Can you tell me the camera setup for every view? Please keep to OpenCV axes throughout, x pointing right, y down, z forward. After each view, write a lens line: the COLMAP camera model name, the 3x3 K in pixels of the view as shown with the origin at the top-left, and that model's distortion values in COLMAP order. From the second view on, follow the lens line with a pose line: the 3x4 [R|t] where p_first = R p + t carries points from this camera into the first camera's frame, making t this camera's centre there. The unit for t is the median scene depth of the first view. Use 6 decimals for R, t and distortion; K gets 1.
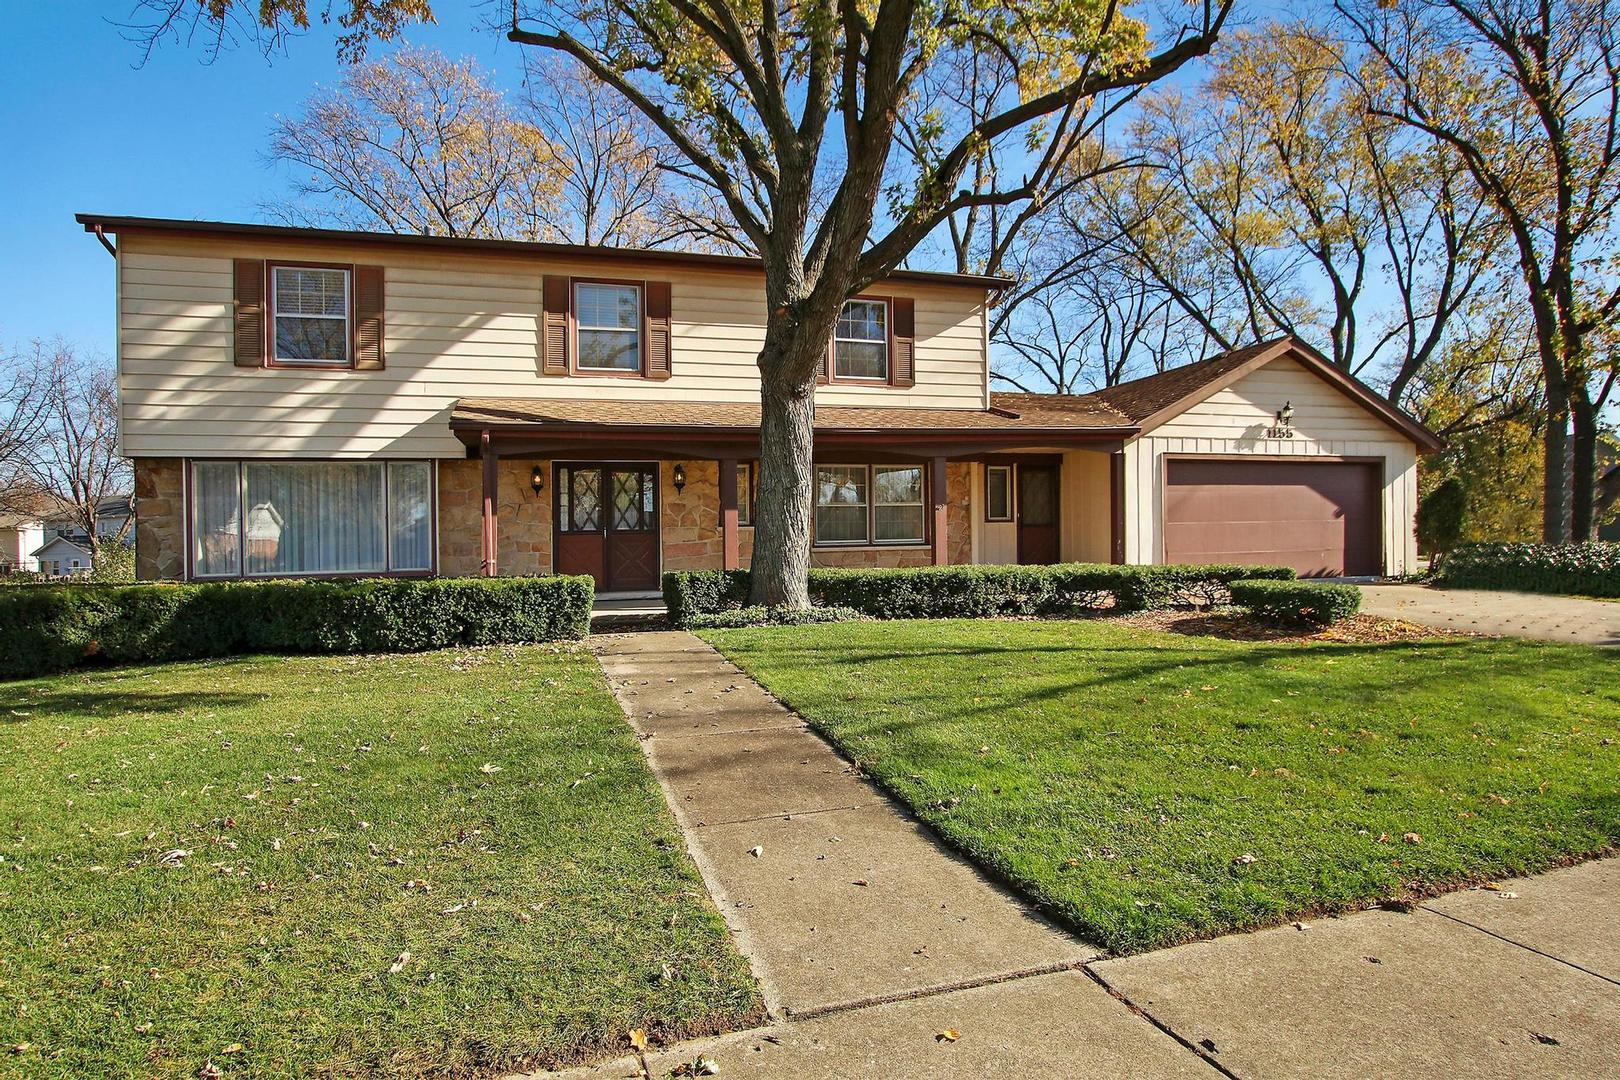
lens RADIAL K [[867.7, 0, 810.0], [0, 867.7, 537.6], [0, 0, 1]] dist [-0.033625, -0.002476]
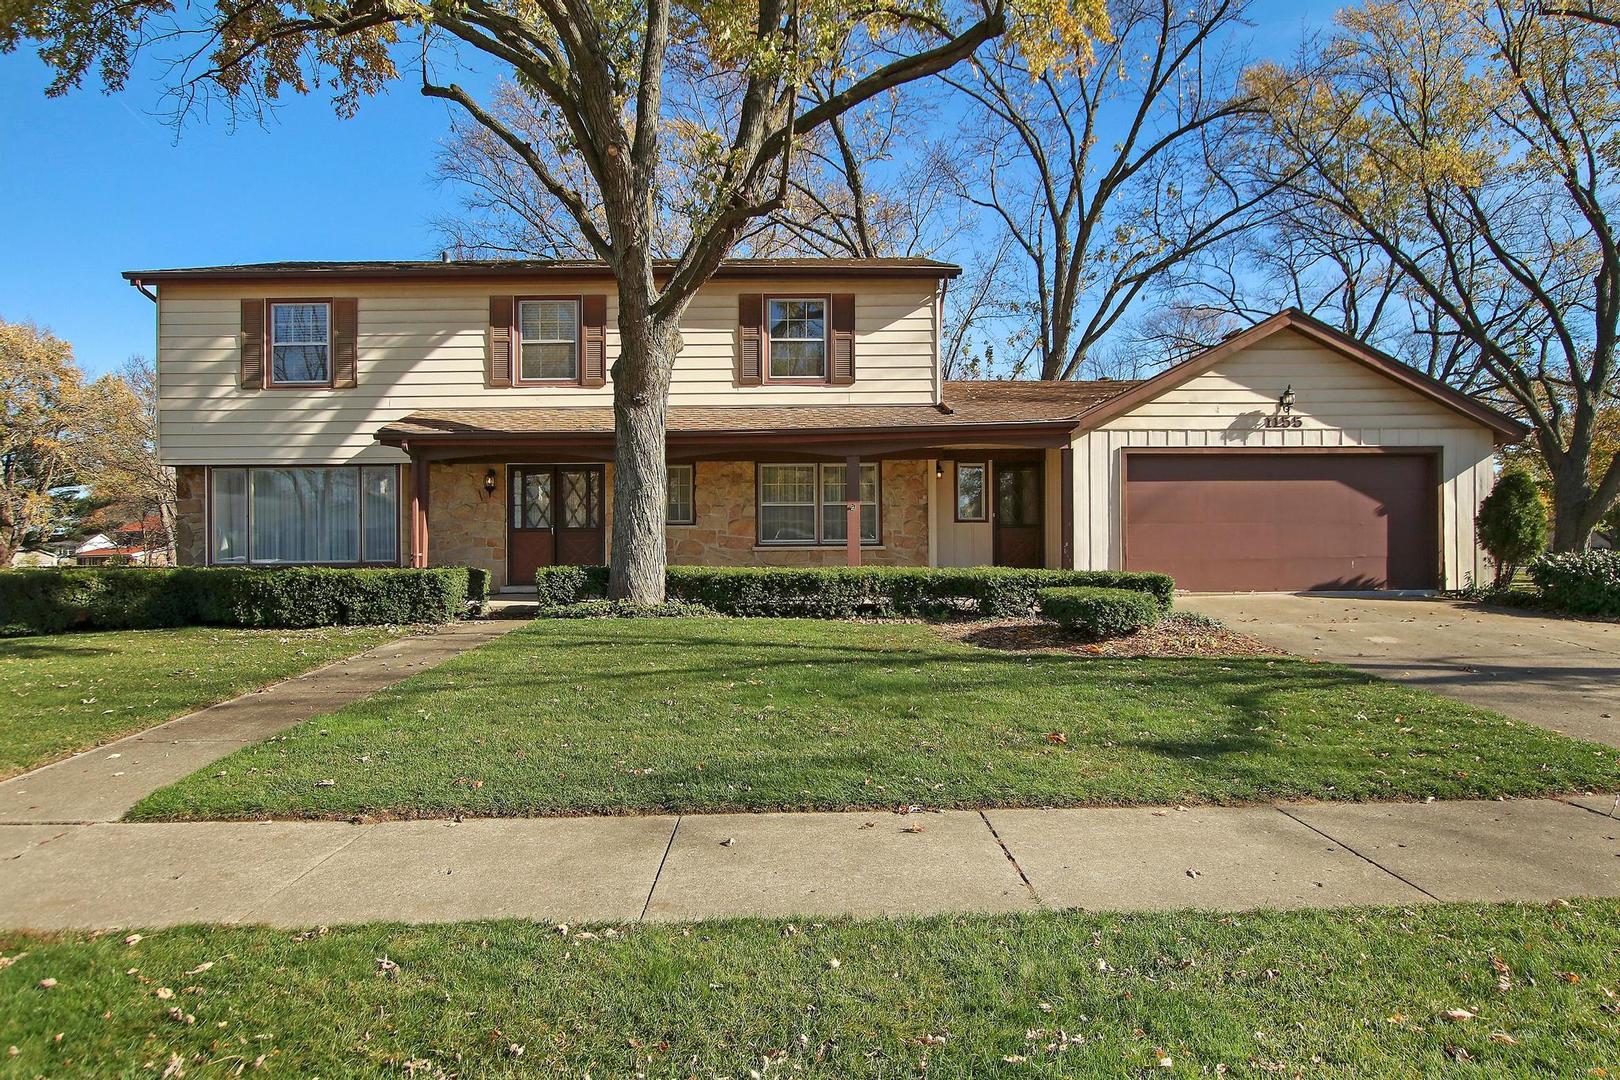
lens RADIAL K [[945.6, 0, 808.5], [0, 945.6, 537.0], [0, 0, 1]] dist [-0.033063, 0.001024]
pose [[0.963479, 0.010107, -0.267594, 0.406408], [-0.009767, 0.999949, 0.002602, -0.003553], [0.267607, 0.000107, 0.963528, -0.047935]]
